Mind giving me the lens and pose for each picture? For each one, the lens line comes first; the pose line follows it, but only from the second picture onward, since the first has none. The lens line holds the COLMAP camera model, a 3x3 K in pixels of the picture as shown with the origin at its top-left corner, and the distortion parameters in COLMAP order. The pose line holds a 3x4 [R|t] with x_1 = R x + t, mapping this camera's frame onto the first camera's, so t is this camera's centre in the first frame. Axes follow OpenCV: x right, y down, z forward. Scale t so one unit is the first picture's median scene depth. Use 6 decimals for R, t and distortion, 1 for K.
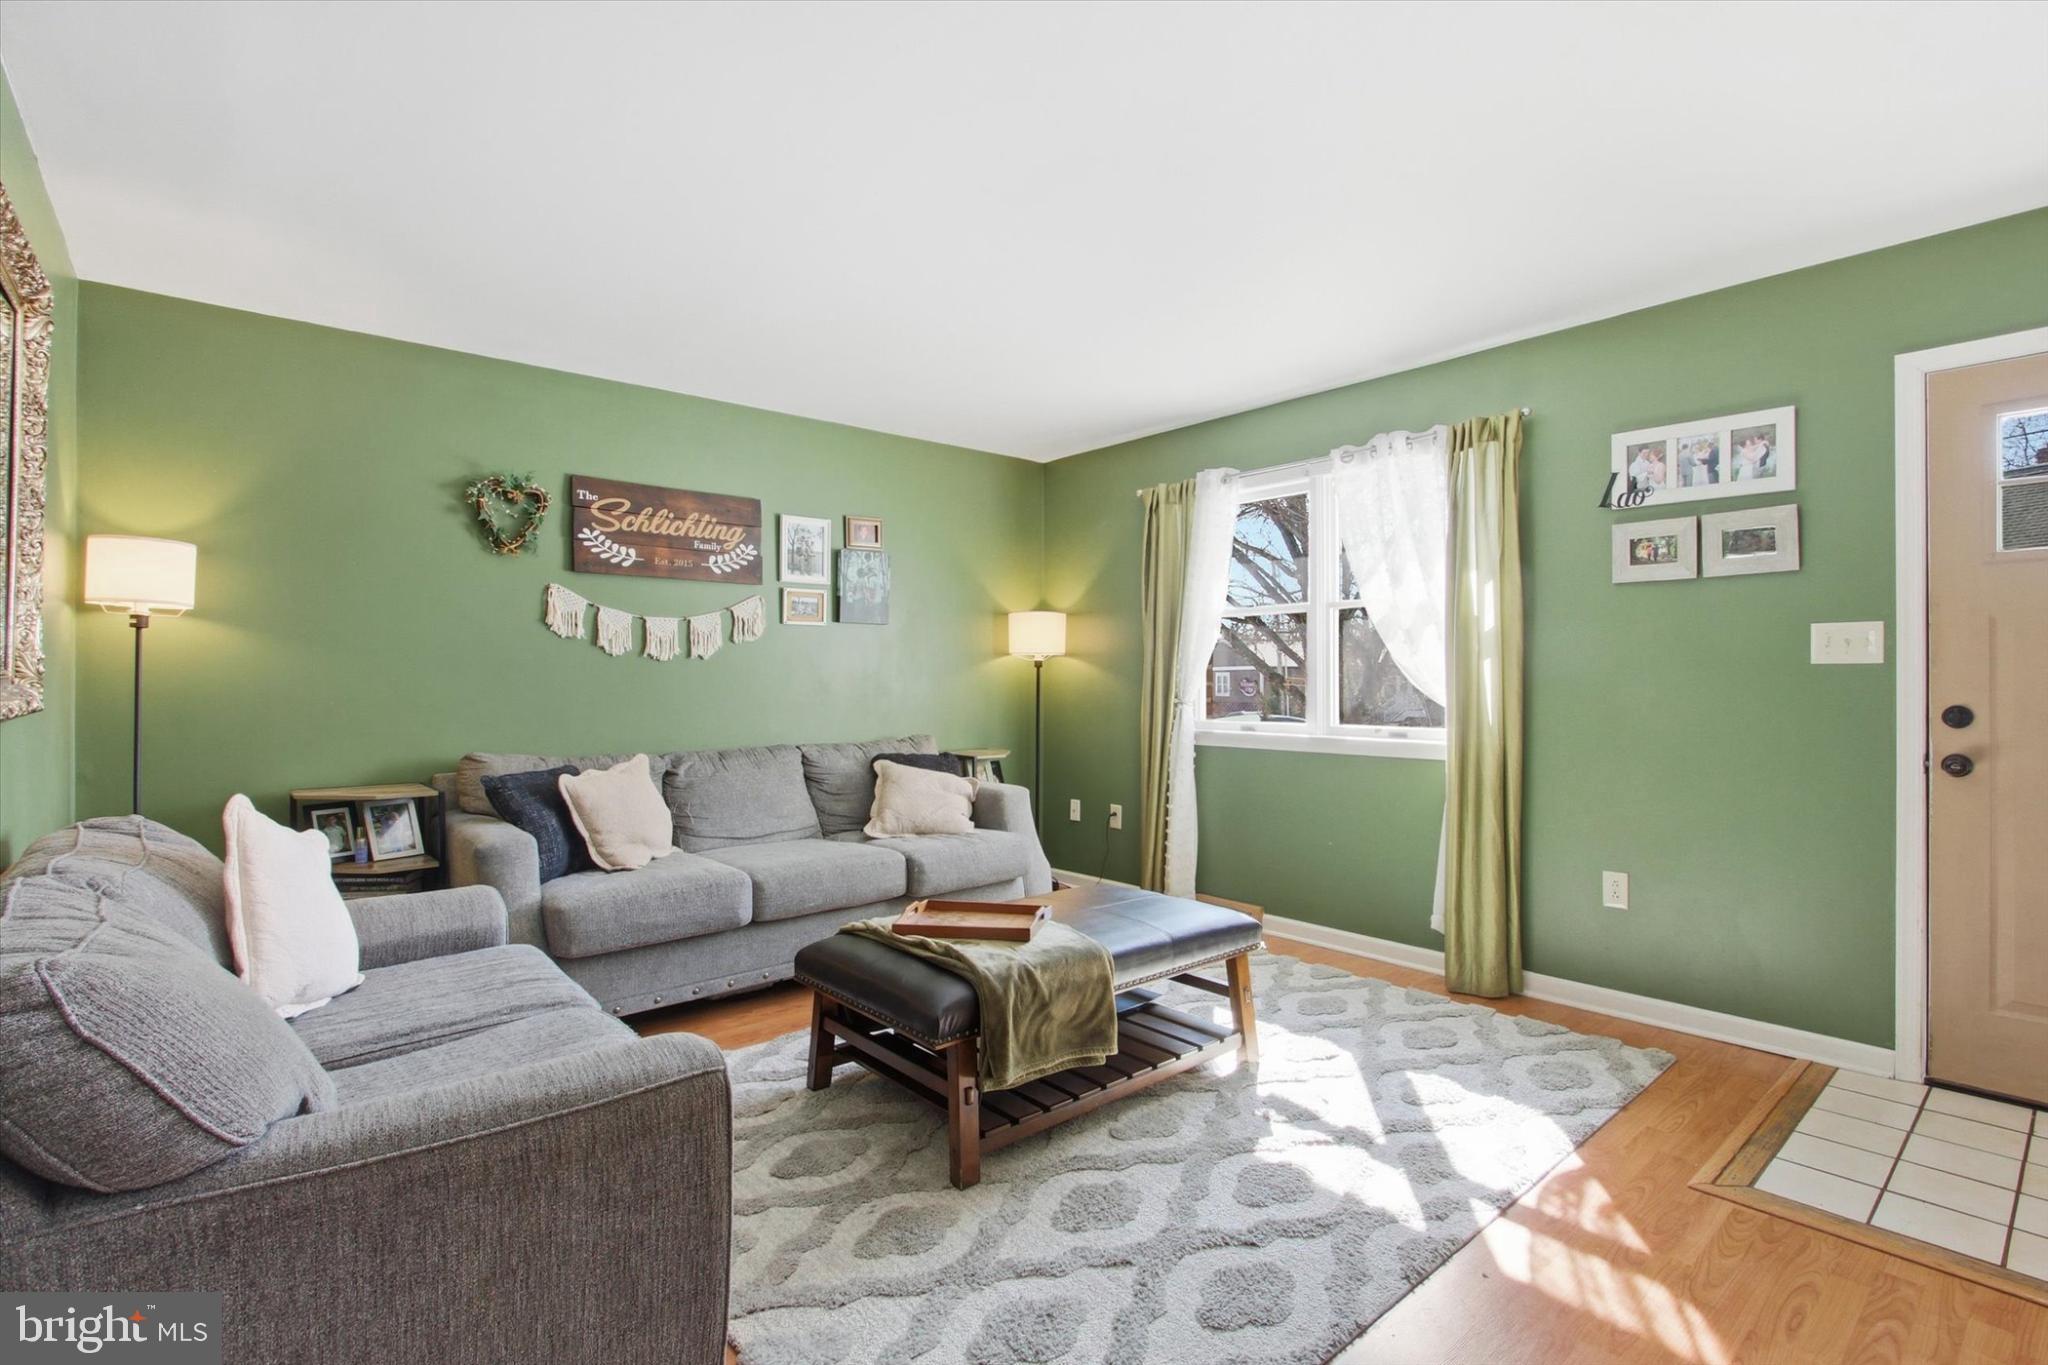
lens RADIAL K [[955.2, 0, 1050.6], [0, 955.2, 671.3], [0, 0, 1]] dist [-0.016571, 0.000301]
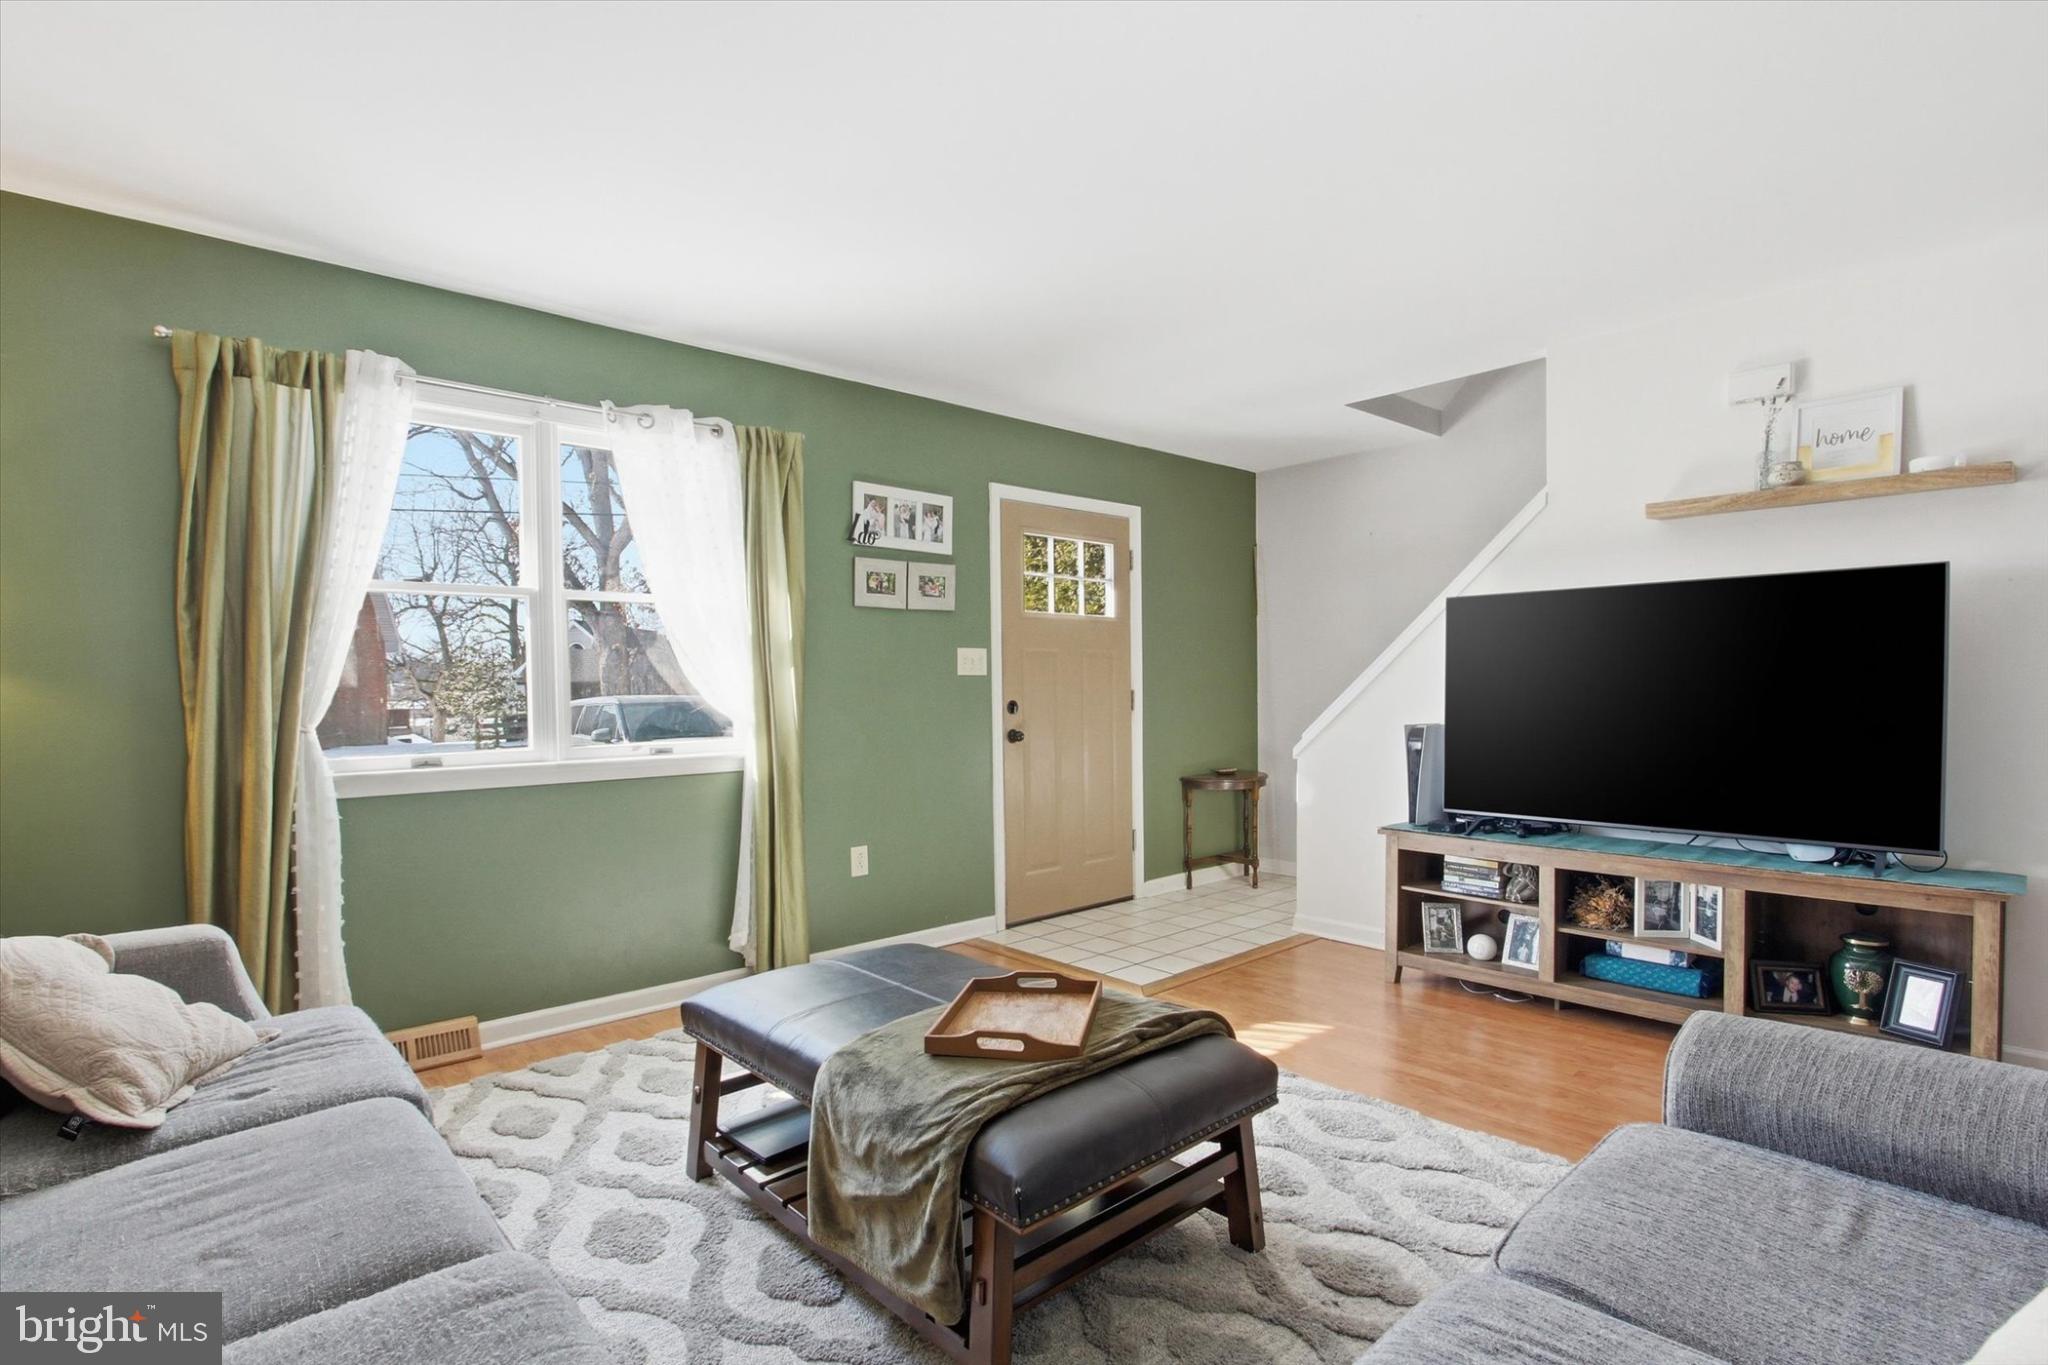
lens RADIAL K [[997.4, 0, 1033.9], [0, 997.4, 685.6], [0, 0, 1]] dist [-0.005849, 0.000952]
pose [[-0.010625, -0.003672, 0.999937, -0.696881], [-0.003419, 0.999988, 0.003636, 0.002811], [-0.999938, -0.003380, -0.010637, 0.822864]]
